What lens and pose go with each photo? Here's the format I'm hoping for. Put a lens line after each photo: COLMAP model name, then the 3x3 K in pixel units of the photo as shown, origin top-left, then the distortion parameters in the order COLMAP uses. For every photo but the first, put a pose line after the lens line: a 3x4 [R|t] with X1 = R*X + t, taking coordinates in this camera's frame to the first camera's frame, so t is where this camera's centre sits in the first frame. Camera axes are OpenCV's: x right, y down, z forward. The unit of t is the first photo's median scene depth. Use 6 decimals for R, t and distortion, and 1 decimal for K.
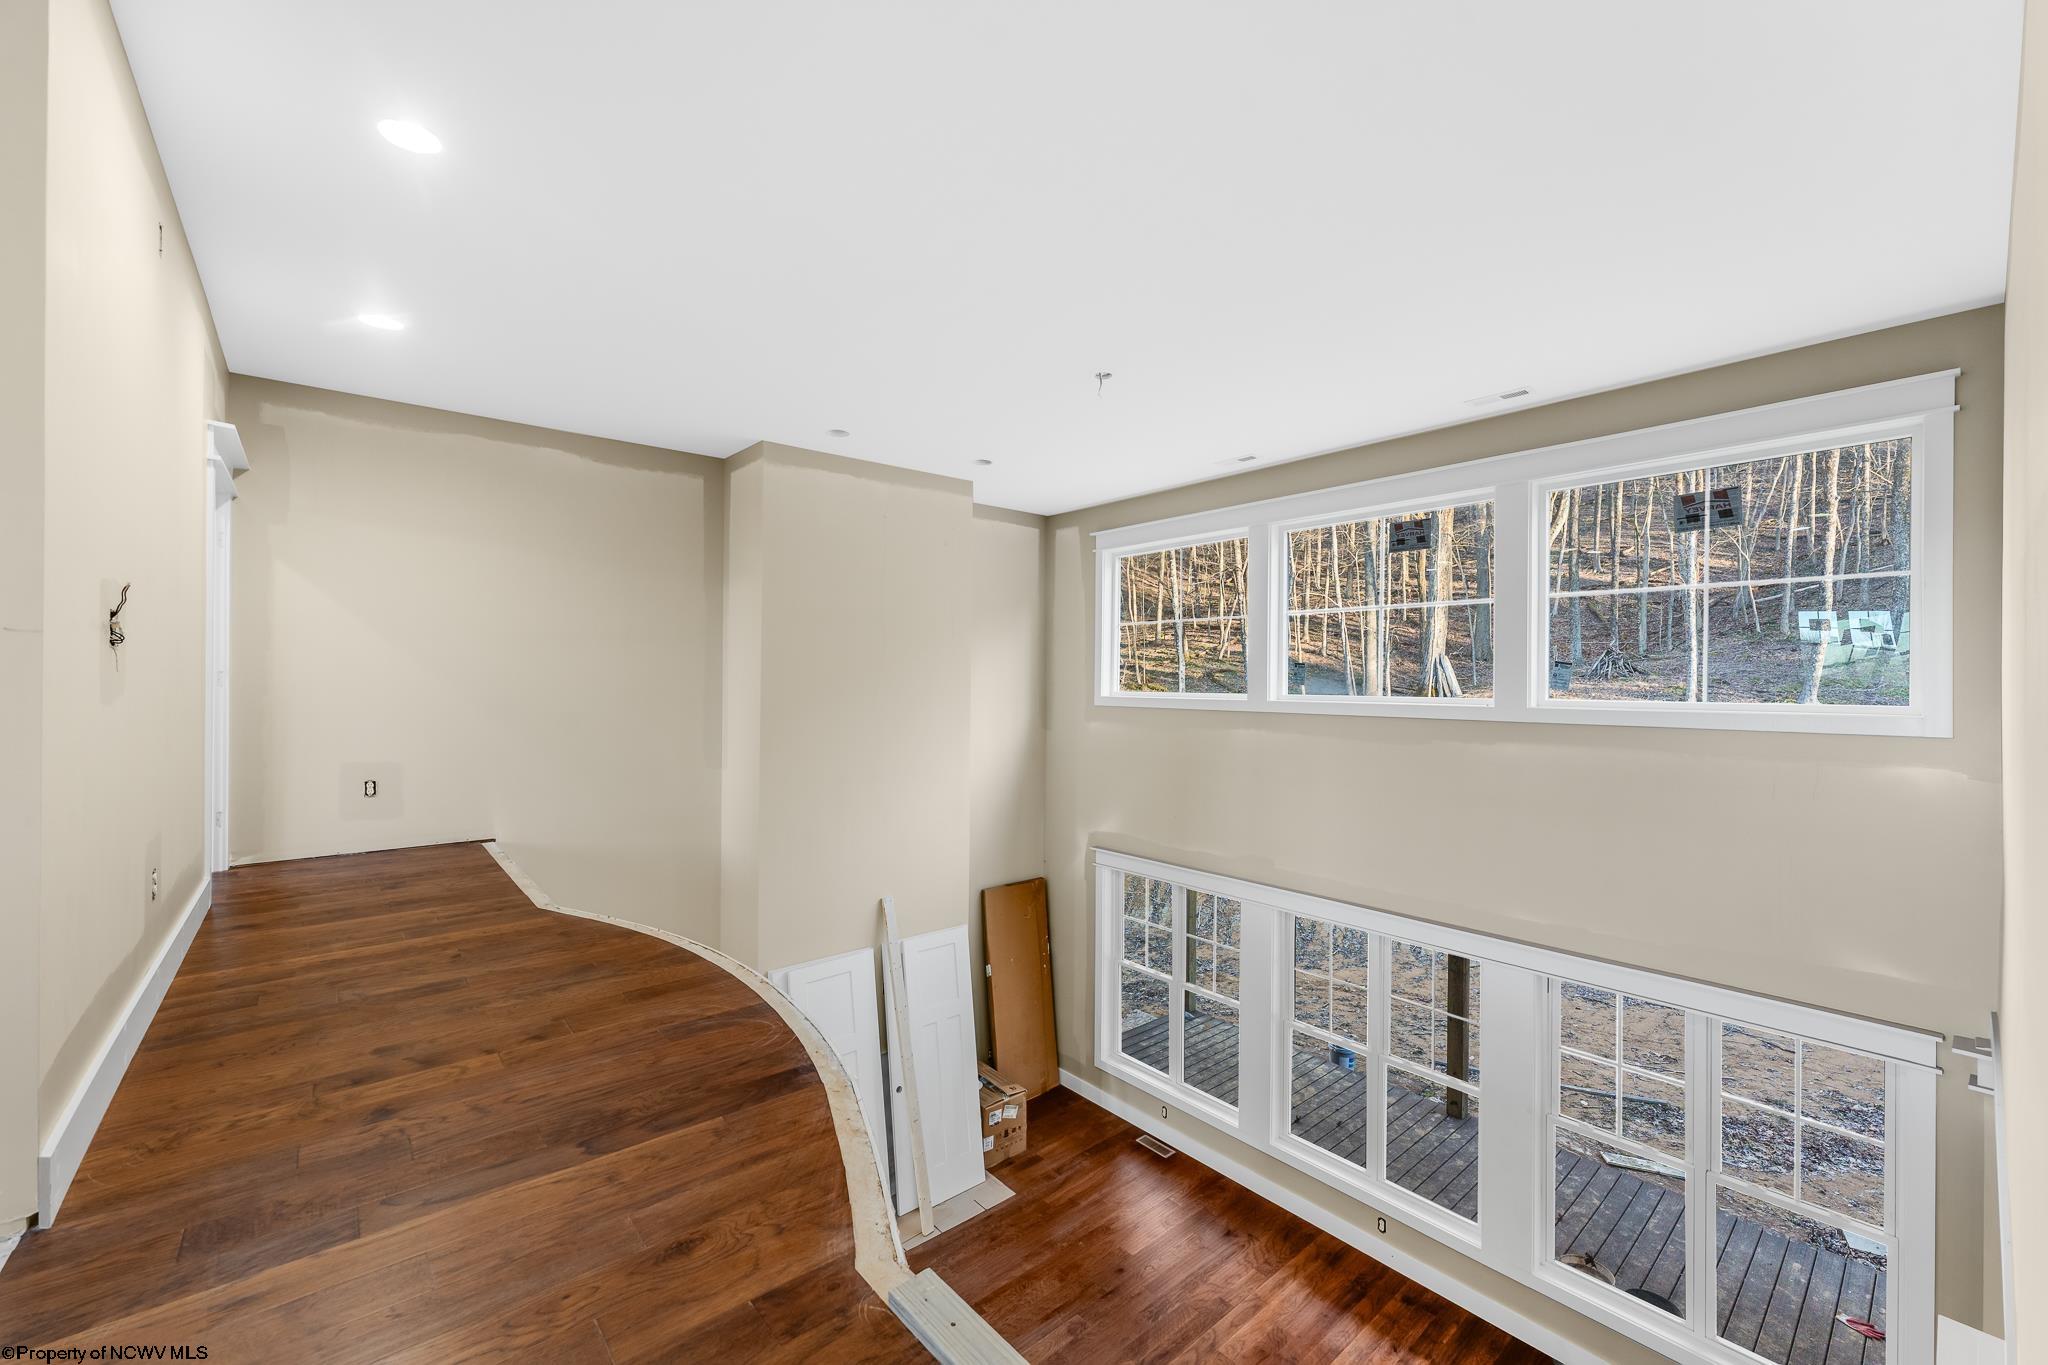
lens RADIAL K [[813.9, 0, 1015.8], [0, 813.9, 686.7], [0, 0, 1]] dist [-0.000496, -0.000185]
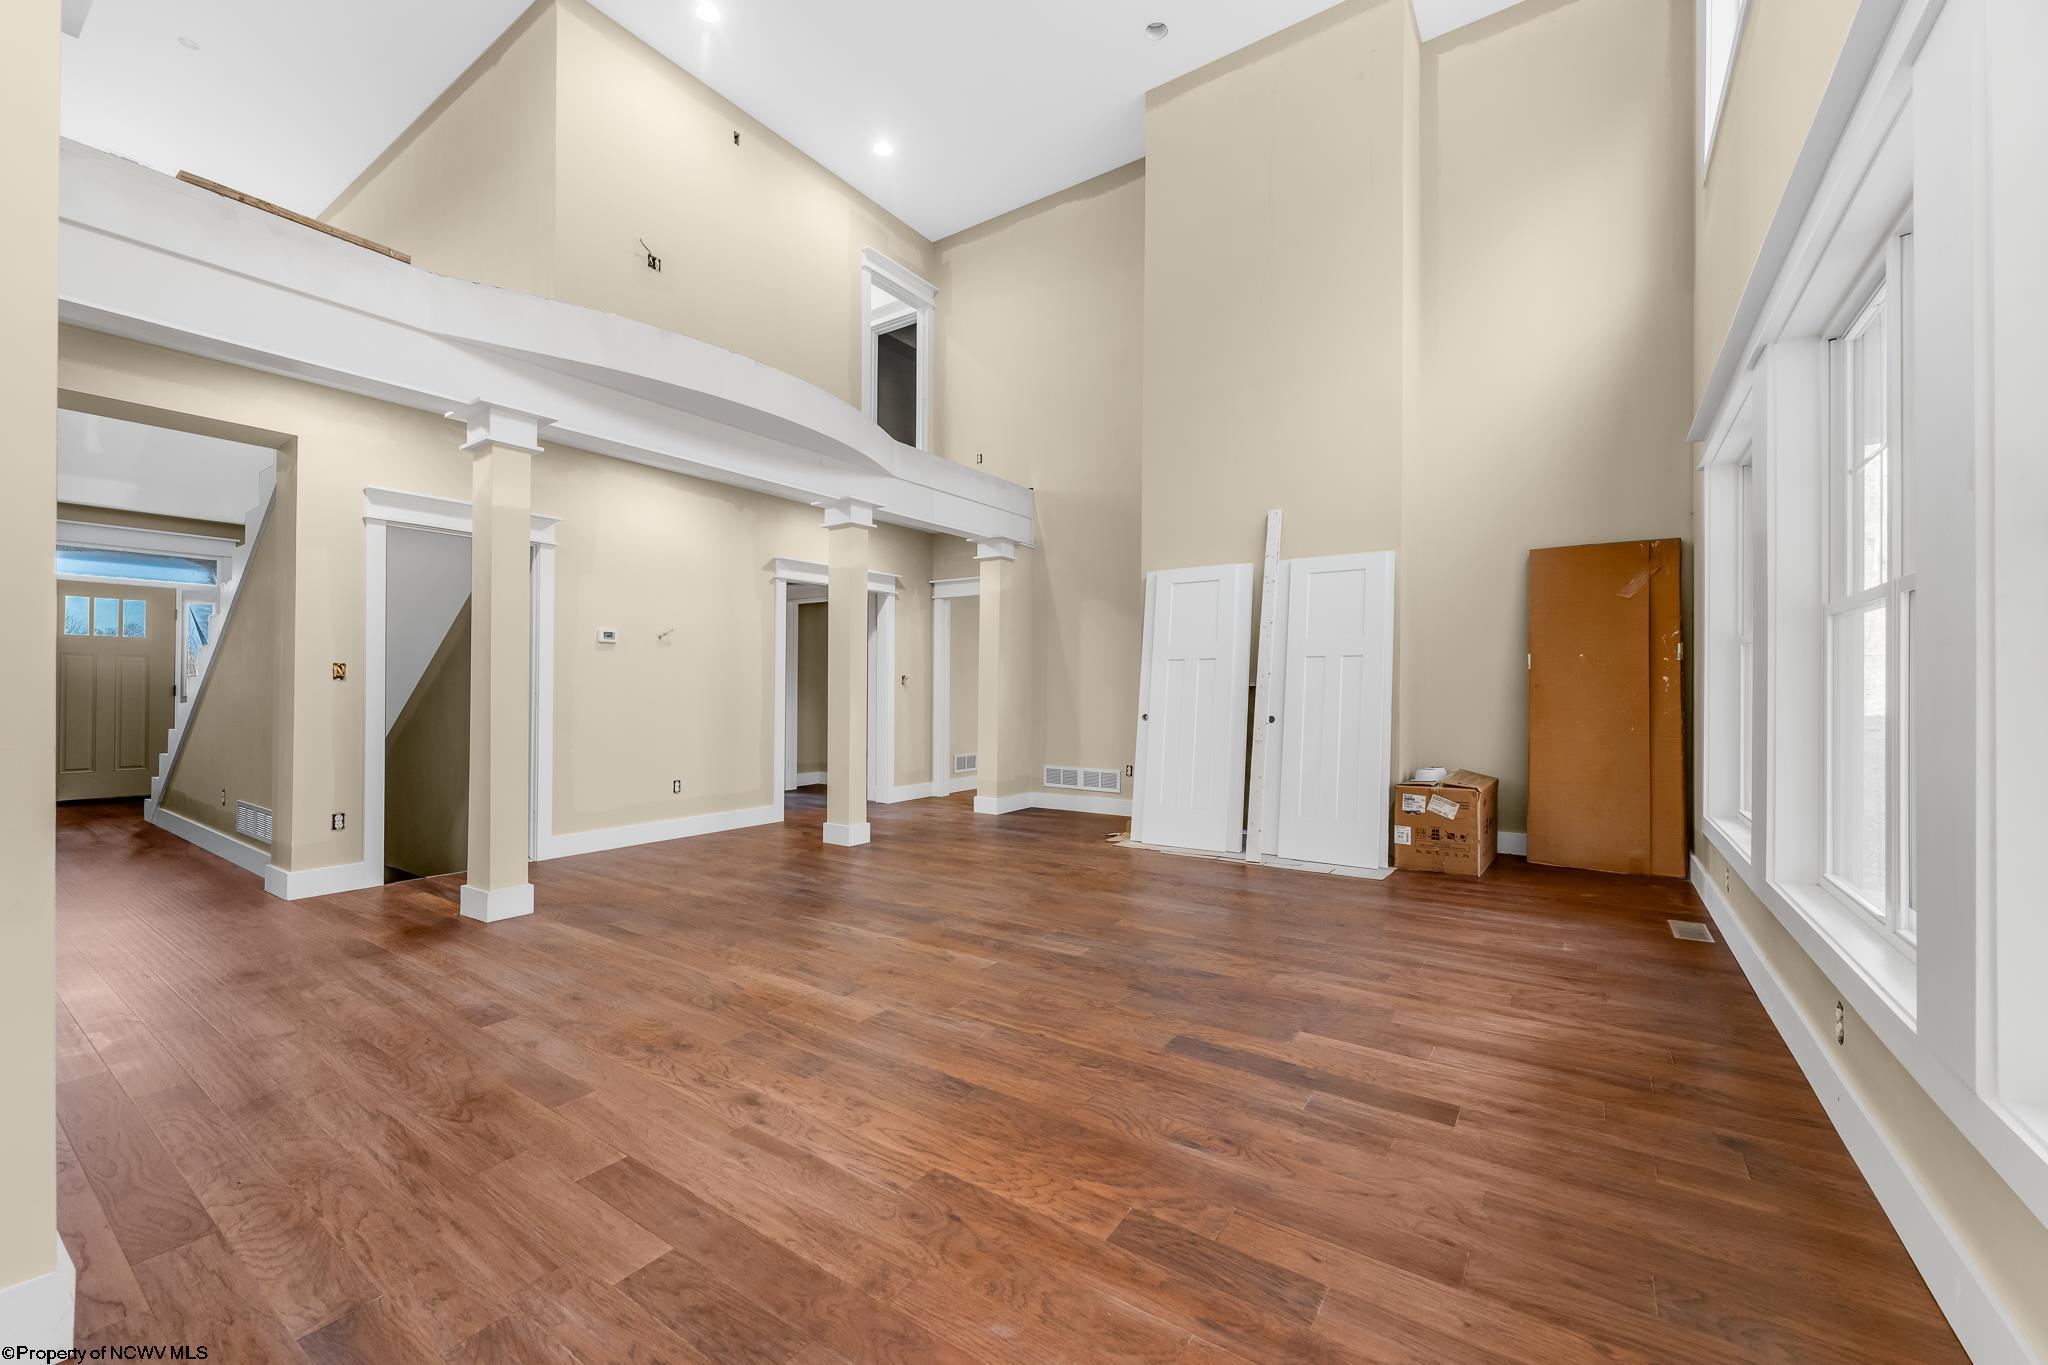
lens RADIAL K [[813.9, 0, 1011.1], [0, 813.9, 686.8], [0, 0, 1]] dist [-0.000496, -0.000185]
pose [[0.261578, -0.007413, -0.965154, 0.577812], [-0.007564, 0.999924, -0.009730, 0.426164], [0.965153, 0.009846, 0.261502, 0.449227]]
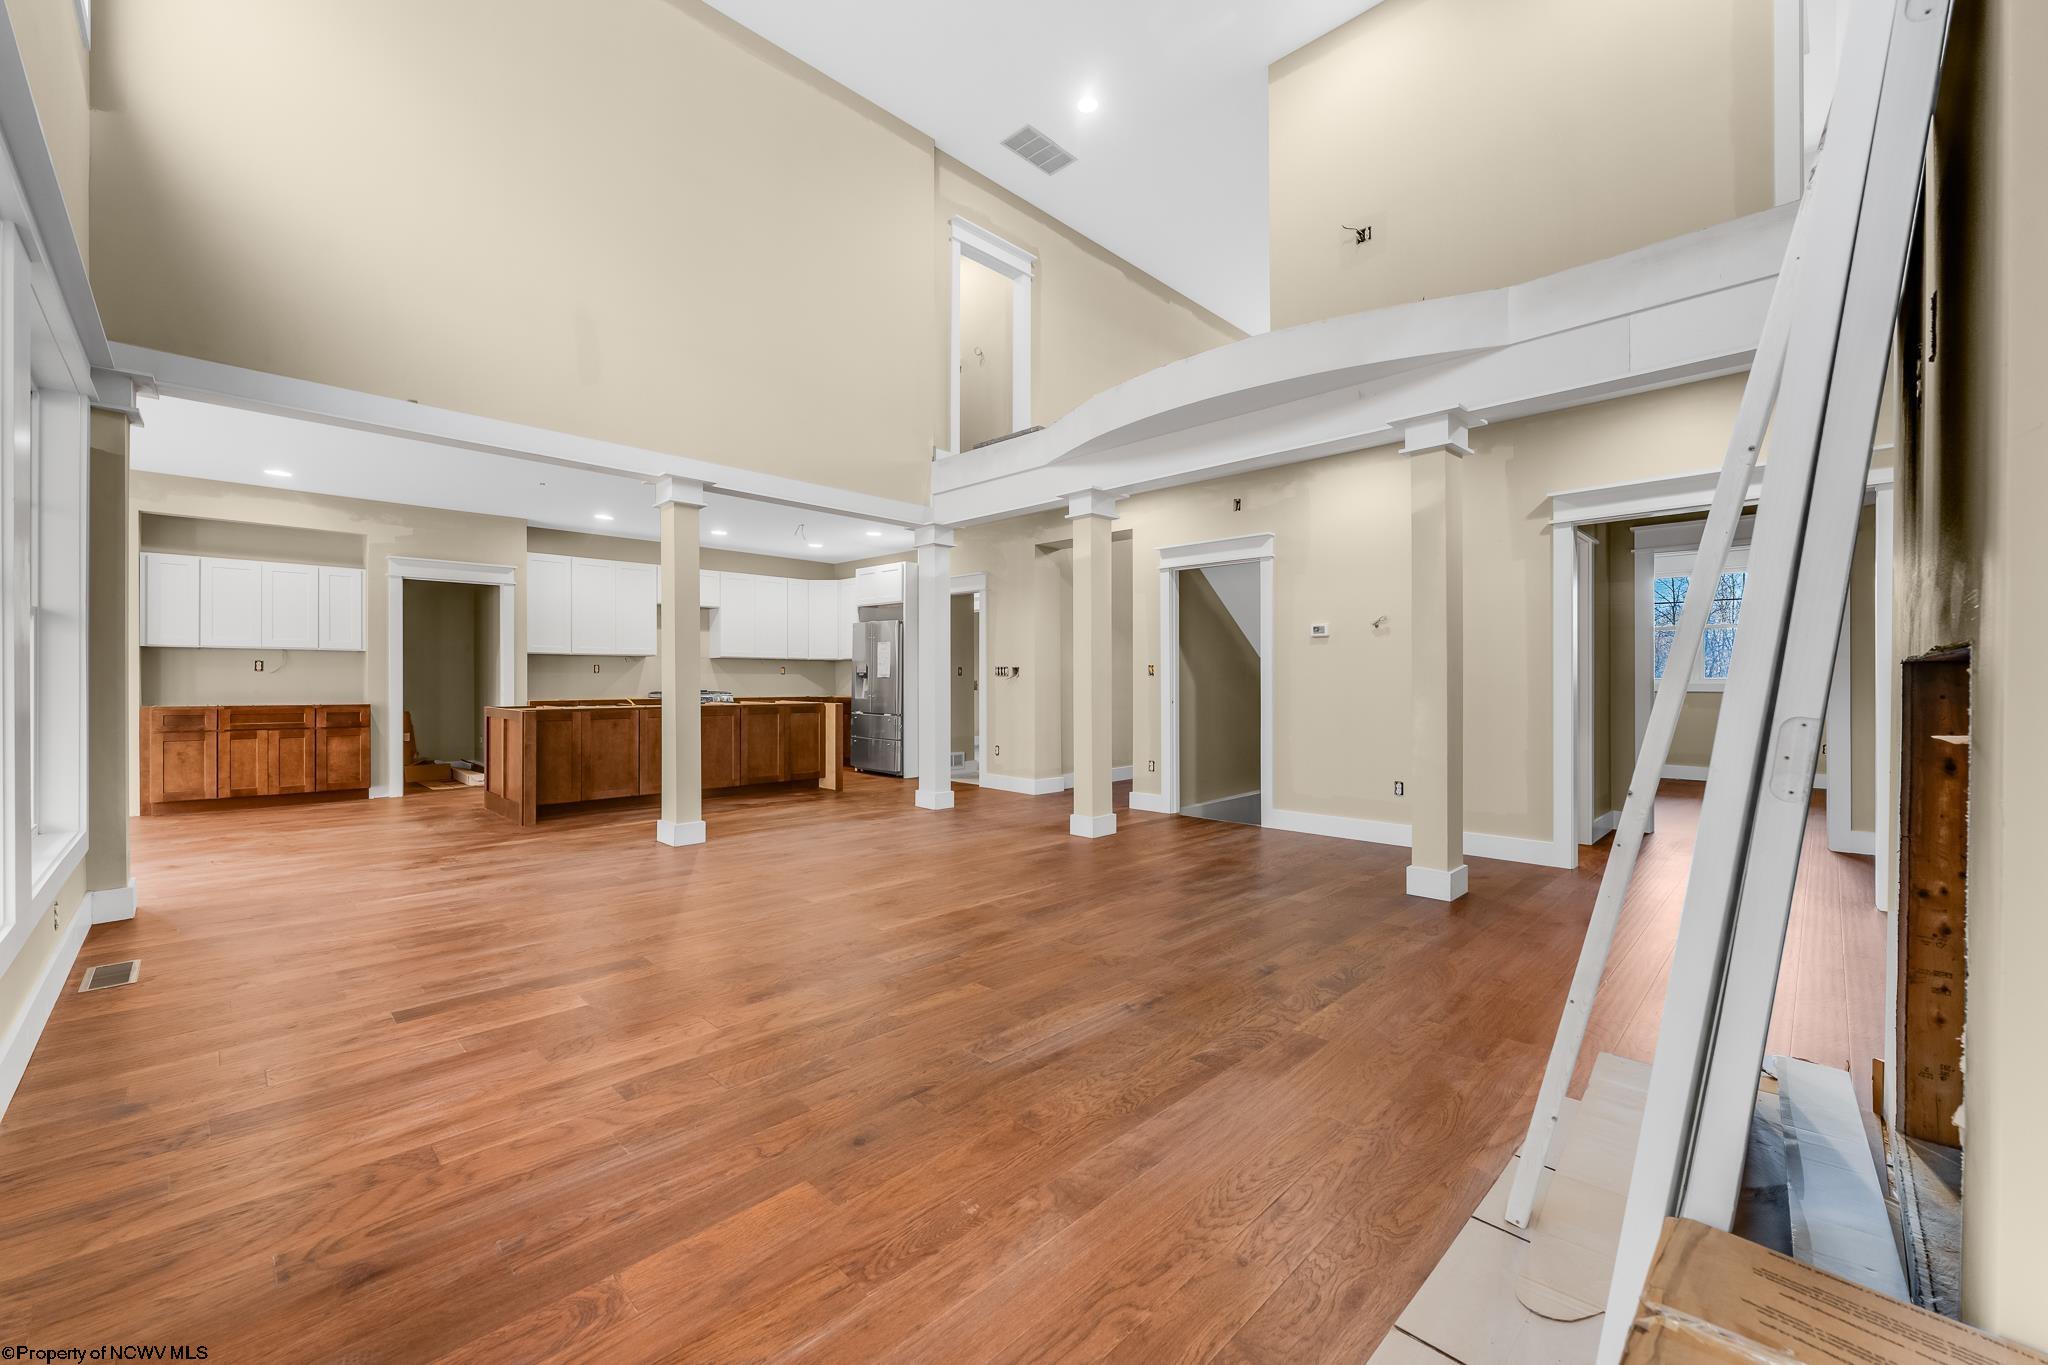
lens RADIAL K [[813.9, 0, 1018.9], [0, 813.9, 679.1], [0, 0, 1]] dist [-0.000496, -0.000185]
pose [[-0.995800, -0.005635, -0.091380, 0.076862], [-0.005810, 0.999982, 0.001650, 0.422156], [0.091369, 0.002174, -0.995815, 1.089468]]
